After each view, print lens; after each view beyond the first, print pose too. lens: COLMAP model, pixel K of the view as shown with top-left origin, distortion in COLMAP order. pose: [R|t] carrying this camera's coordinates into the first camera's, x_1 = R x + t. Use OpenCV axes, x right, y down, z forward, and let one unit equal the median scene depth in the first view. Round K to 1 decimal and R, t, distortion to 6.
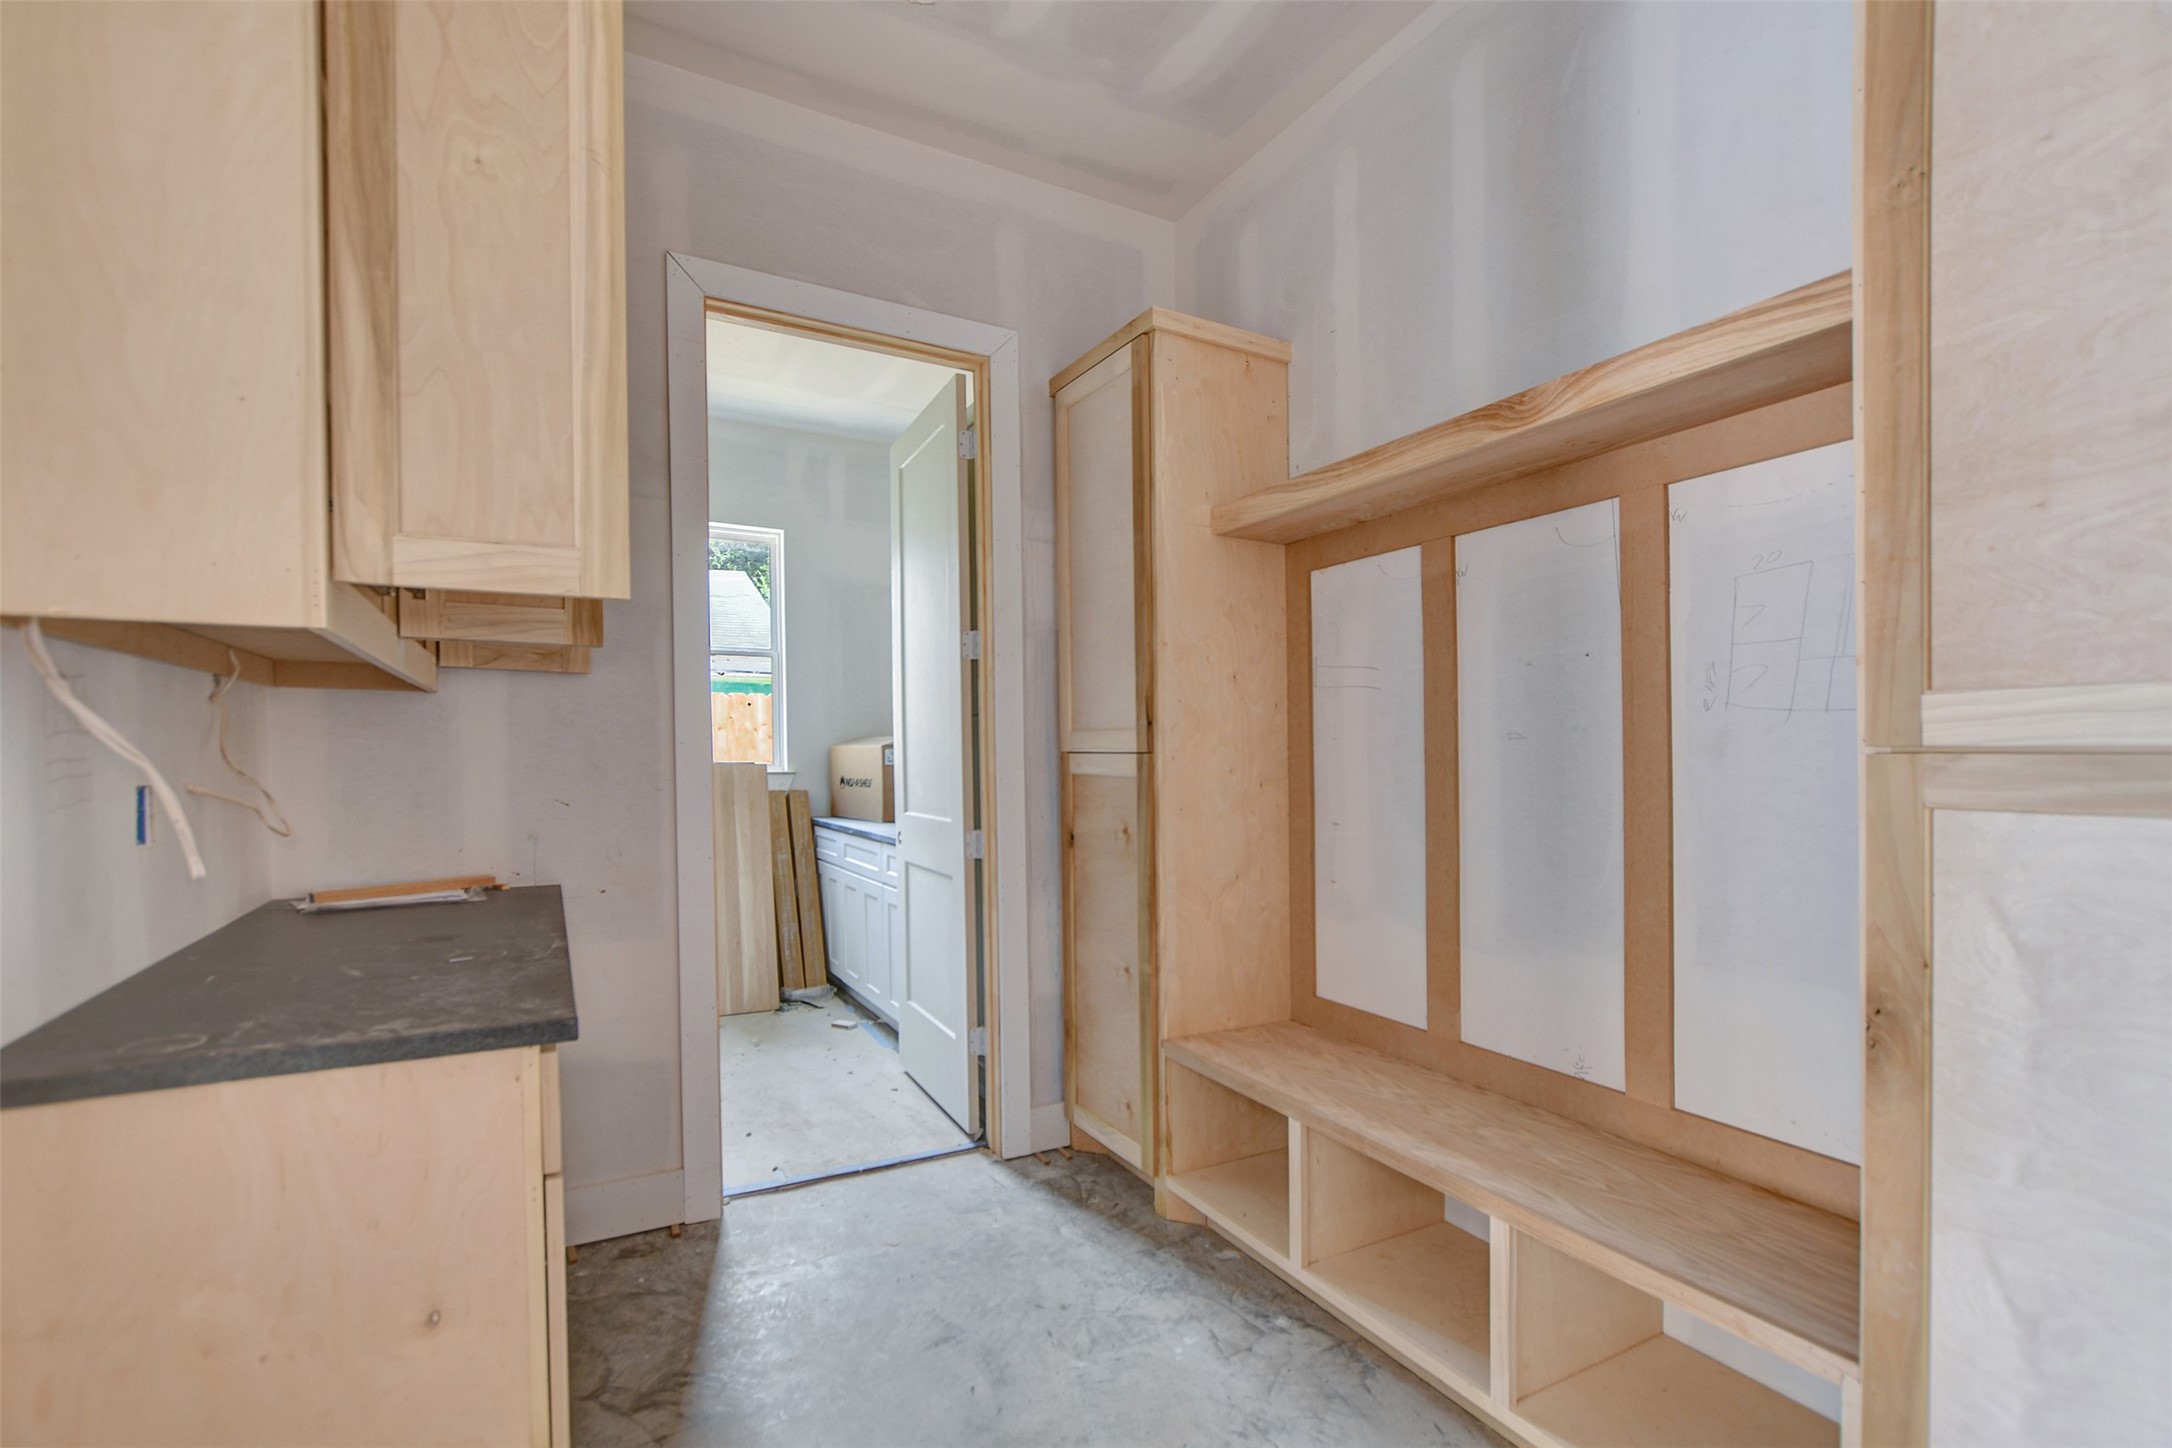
lens RADIAL K [[965.7, 0, 1087.1], [0, 965.7, 802.0], [0, 0, 1]] dist [-0.007371, -0.000150]
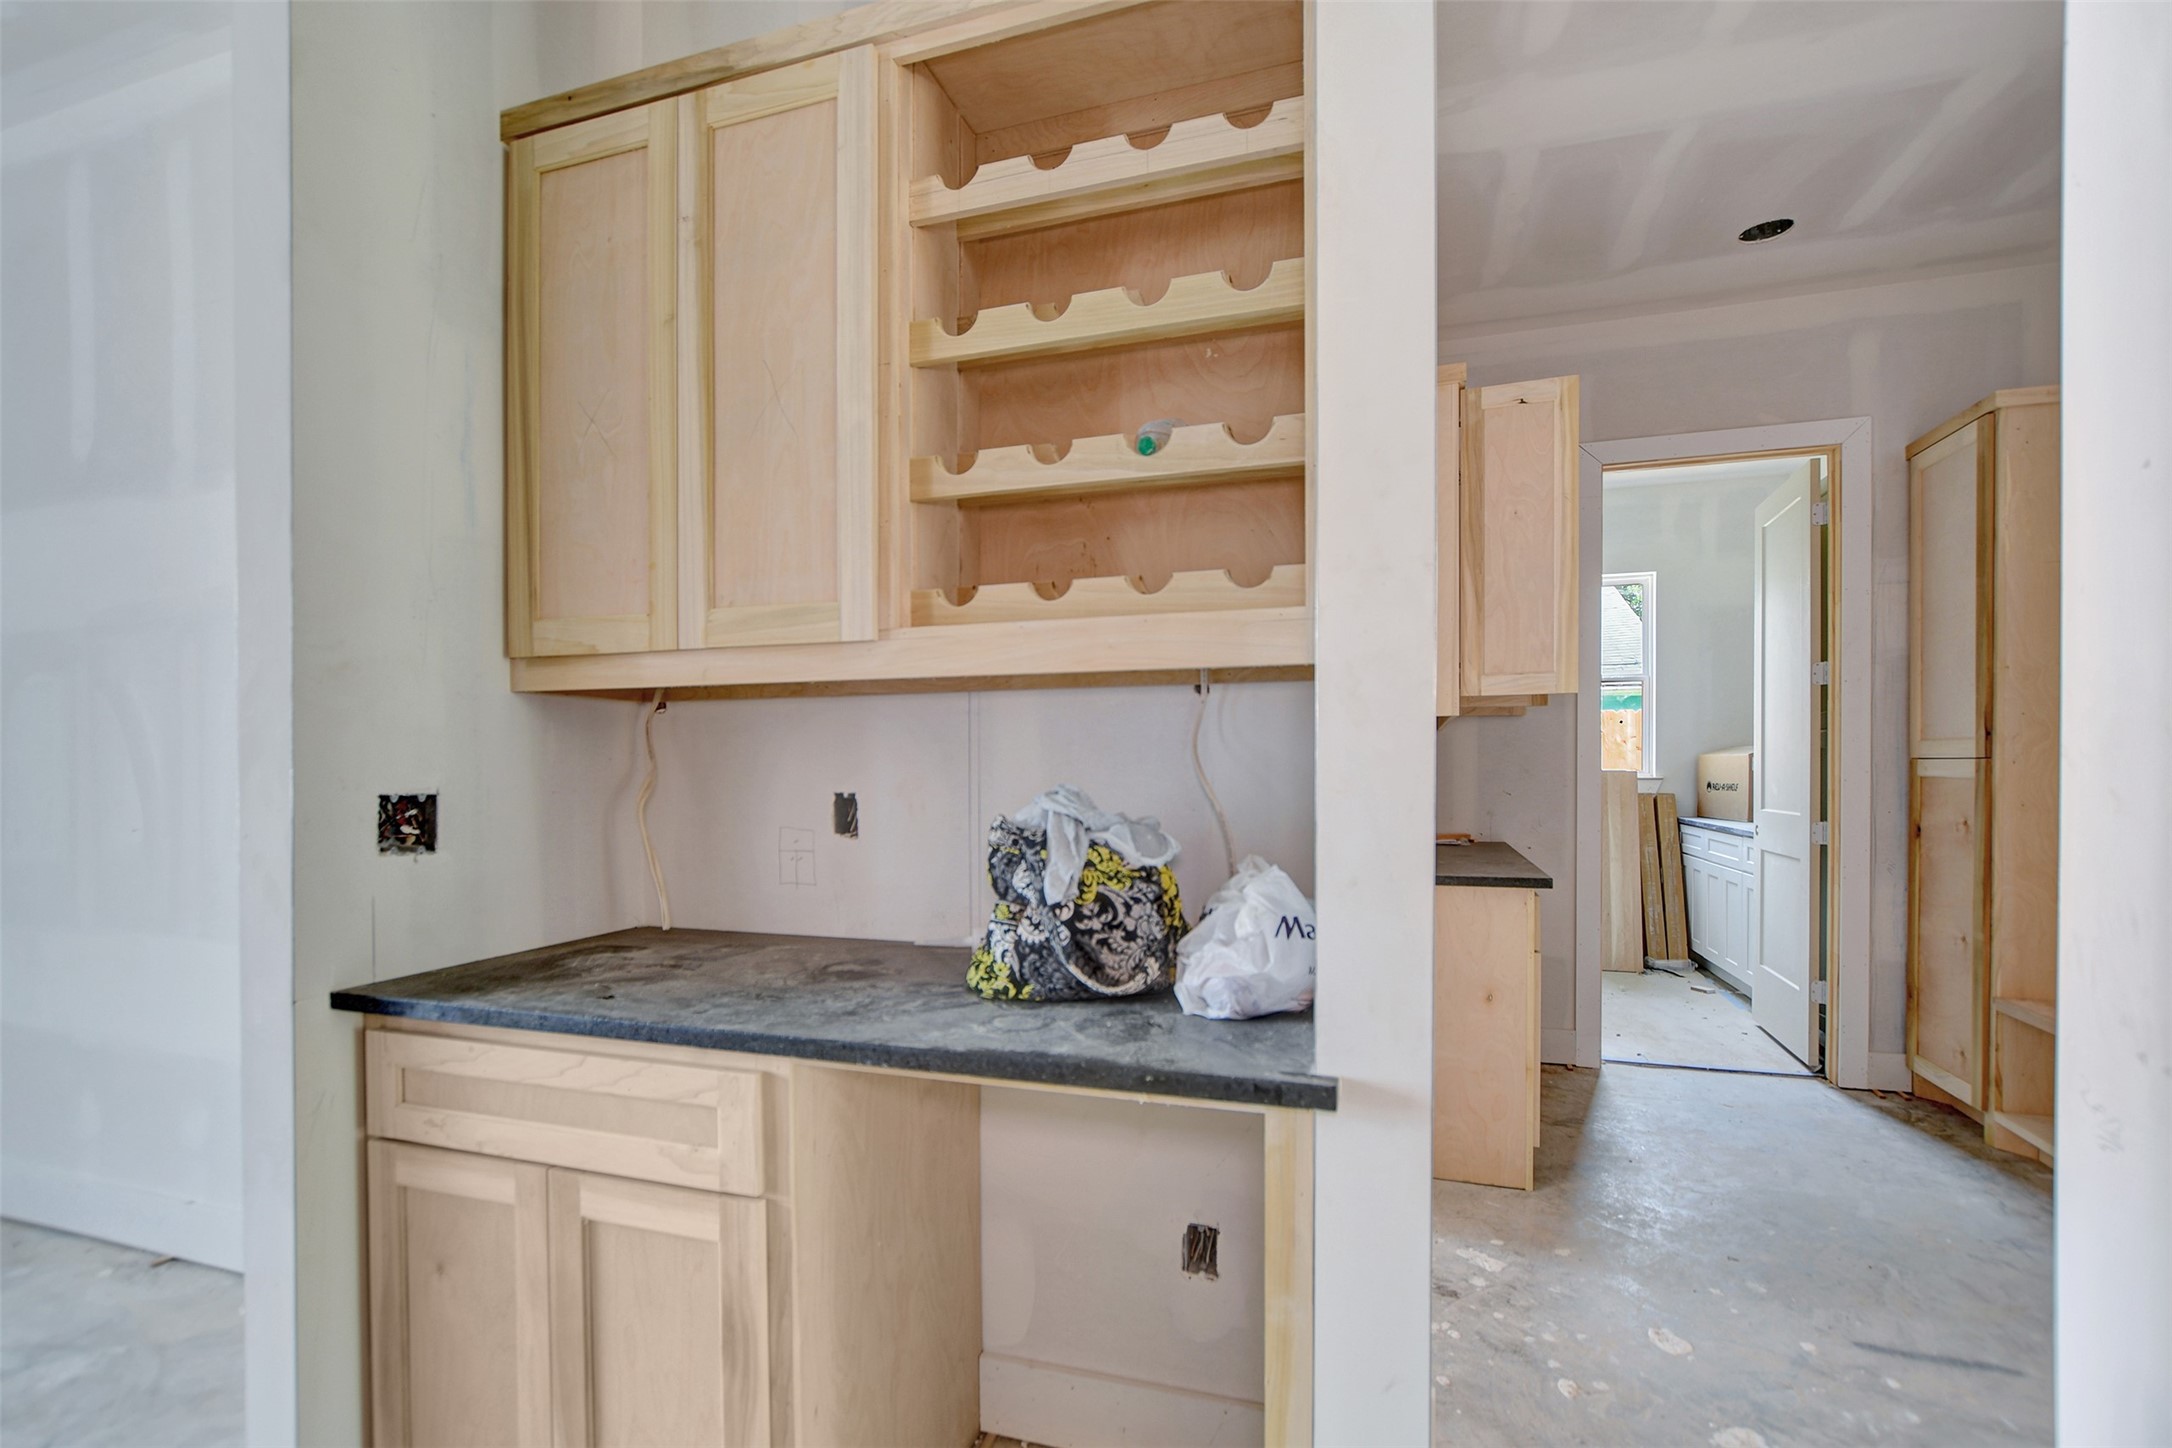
lens RADIAL K [[965.7, 0, 1087.1], [0, 965.7, 802.0], [0, 0, 1]] dist [-0.007371, -0.000150]
pose [[0.671831, 0.018007, -0.740485, 0.166605], [-0.025176, 0.999682, 0.001468, 0.025617], [0.740276, 0.017656, 0.672071, -0.536097]]
